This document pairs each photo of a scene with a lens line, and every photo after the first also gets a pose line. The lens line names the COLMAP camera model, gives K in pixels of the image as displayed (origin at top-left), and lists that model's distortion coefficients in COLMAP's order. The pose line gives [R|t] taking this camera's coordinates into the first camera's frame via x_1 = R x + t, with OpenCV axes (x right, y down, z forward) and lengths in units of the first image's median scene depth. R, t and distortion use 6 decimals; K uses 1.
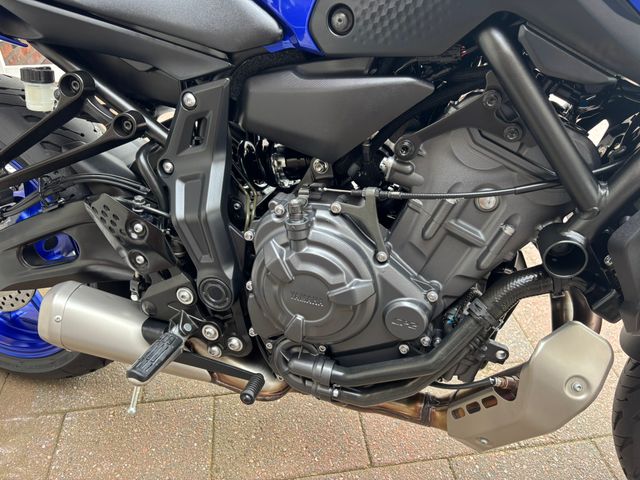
lens RADIAL K [[483.0, 0, 317.4], [0, 483.0, 238.9], [0, 0, 1]] dist [0.003955, -0.032678]
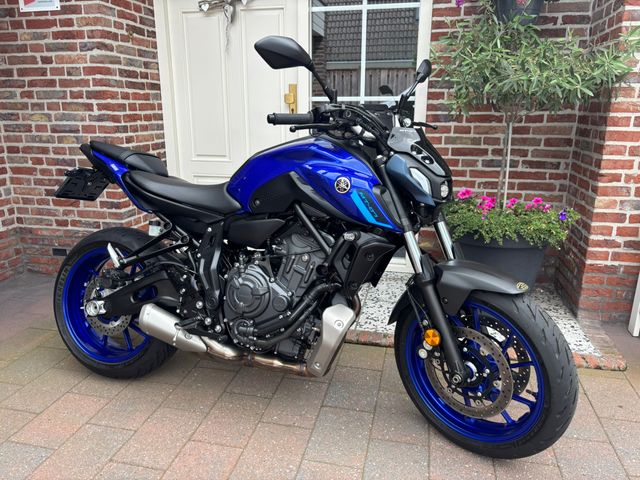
lens RADIAL K [[483.0, 0, 317.3], [0, 483.0, 246.9], [0, 0, 1]] dist [0.003955, -0.032678]
pose [[0.999656, 0.004459, -0.025854, 0.438988], [-0.014015, 0.923819, -0.382573, 0.870737], [0.022178, 0.382804, 0.923564, -1.553980]]
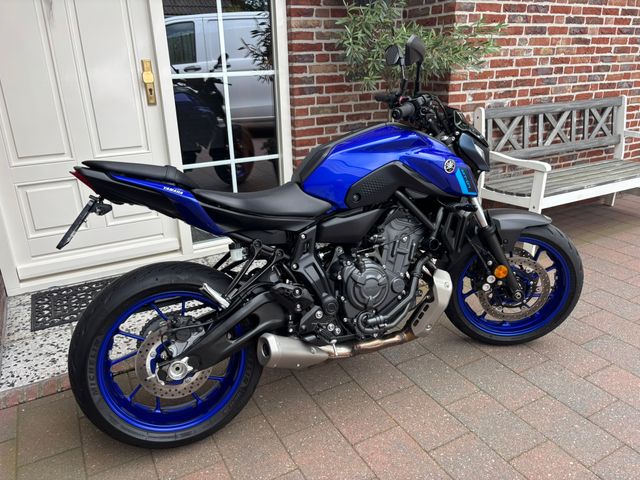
lens RADIAL K [[483.0, 0, 322.9], [0, 483.0, 244.3], [0, 0, 1]] dist [0.003955, -0.032678]
pose [[0.763042, -0.250581, 0.595799, -1.762965], [0.420893, 0.892199, -0.163799, 0.224062], [-0.490526, 0.375753, 0.786253, -1.107389]]
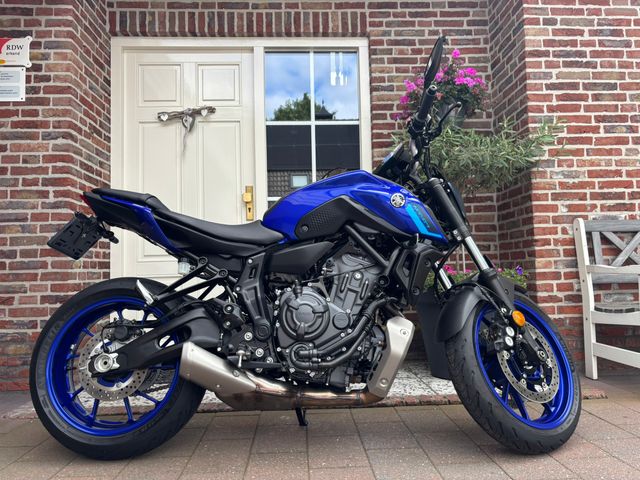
lens RADIAL K [[483.0, 0, 315.9], [0, 483.0, 244.0], [0, 0, 1]] dist [0.003955, -0.032678]
pose [[0.969356, -0.011677, 0.245382, -0.578105], [0.172402, 0.743913, -0.645656, 1.488244], [-0.175003, 0.668175, 0.723130, -1.135584]]
